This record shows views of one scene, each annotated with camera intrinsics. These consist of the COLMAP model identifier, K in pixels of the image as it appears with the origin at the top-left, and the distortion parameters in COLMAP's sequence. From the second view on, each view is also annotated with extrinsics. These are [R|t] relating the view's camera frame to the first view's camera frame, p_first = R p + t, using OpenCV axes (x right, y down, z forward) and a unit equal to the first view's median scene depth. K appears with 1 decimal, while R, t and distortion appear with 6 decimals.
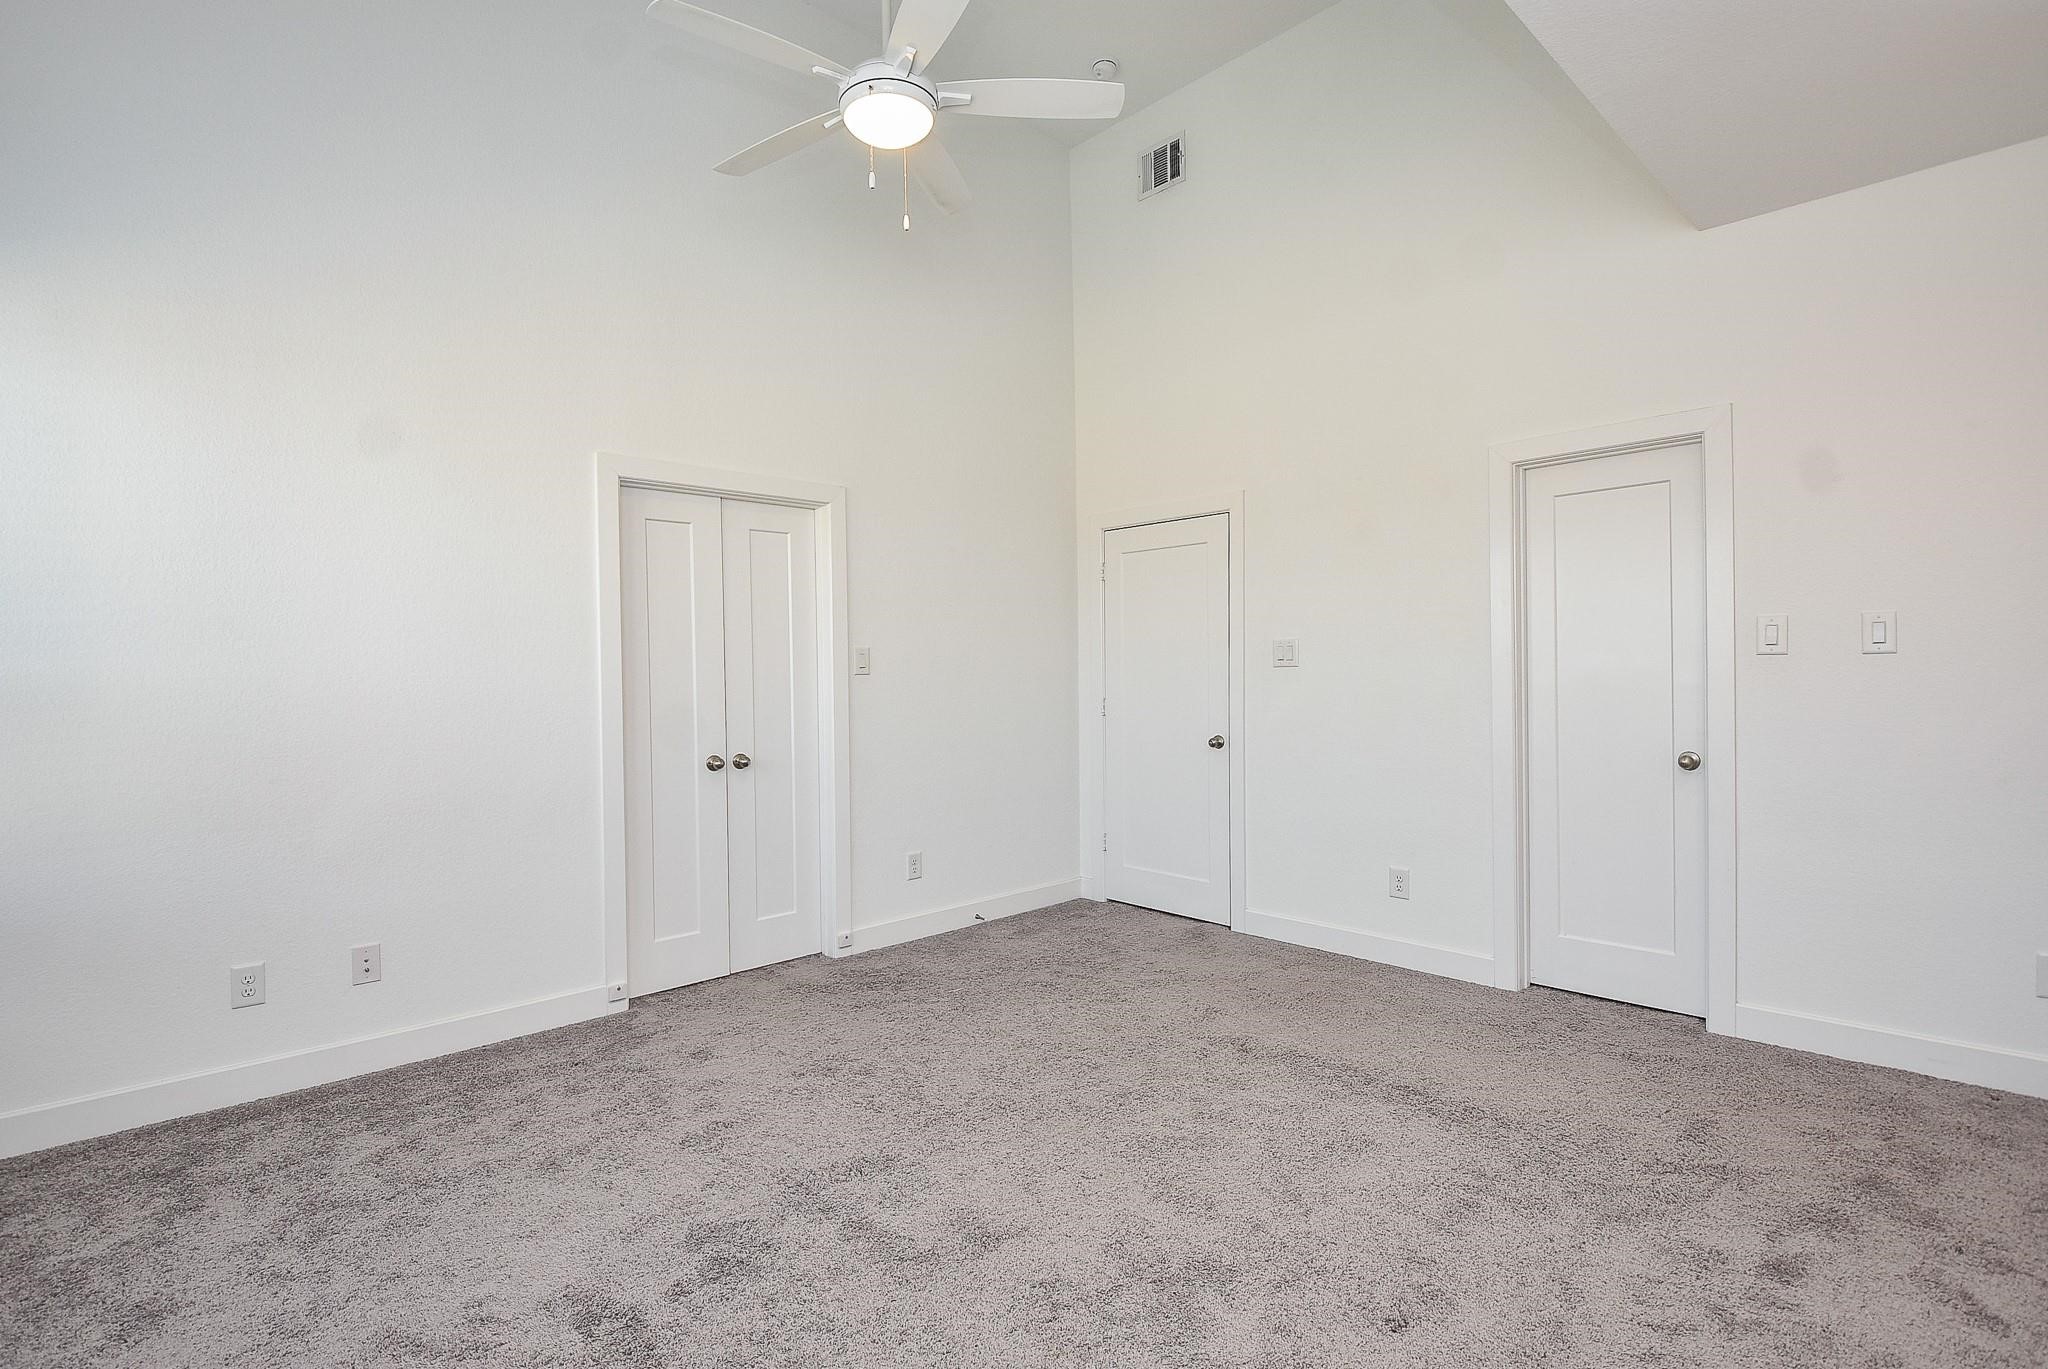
lens RADIAL K [[986.3, 0, 1005.3], [0, 986.3, 680.0], [0, 0, 1]] dist [0.016100, -0.001162]
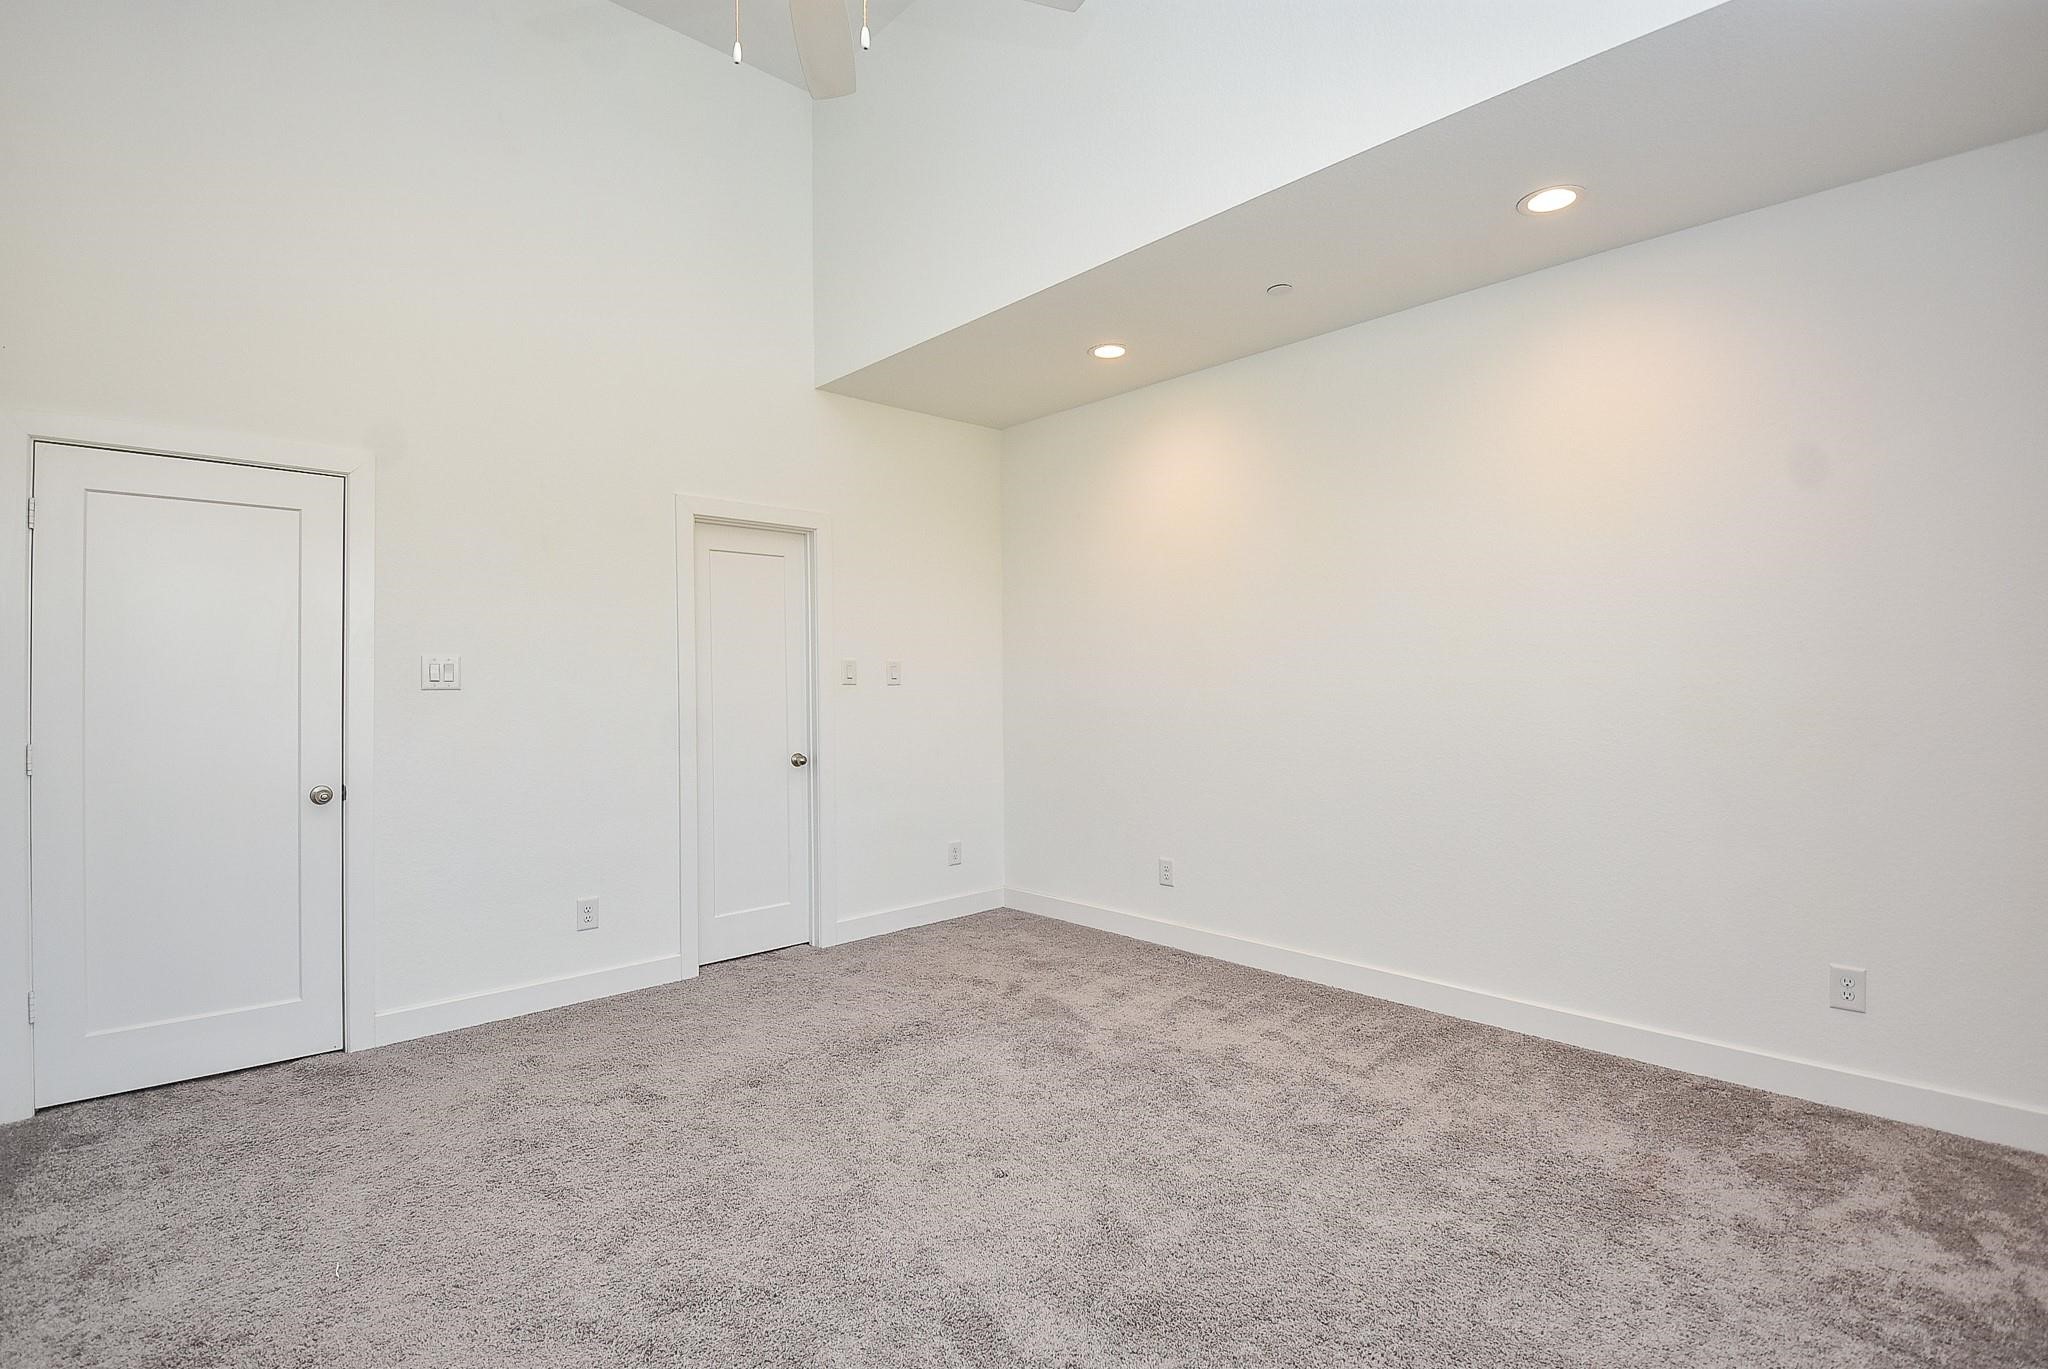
lens RADIAL K [[986.3, 0, 1006.7], [0, 986.3, 687.4], [0, 0, 1]] dist [0.016100, -0.001162]
pose [[0.018729, 0.017042, 0.999679, -0.555263], [0.019683, 0.999655, -0.017410, 0.008021], [-0.999631, 0.020003, 0.018387, 0.556350]]
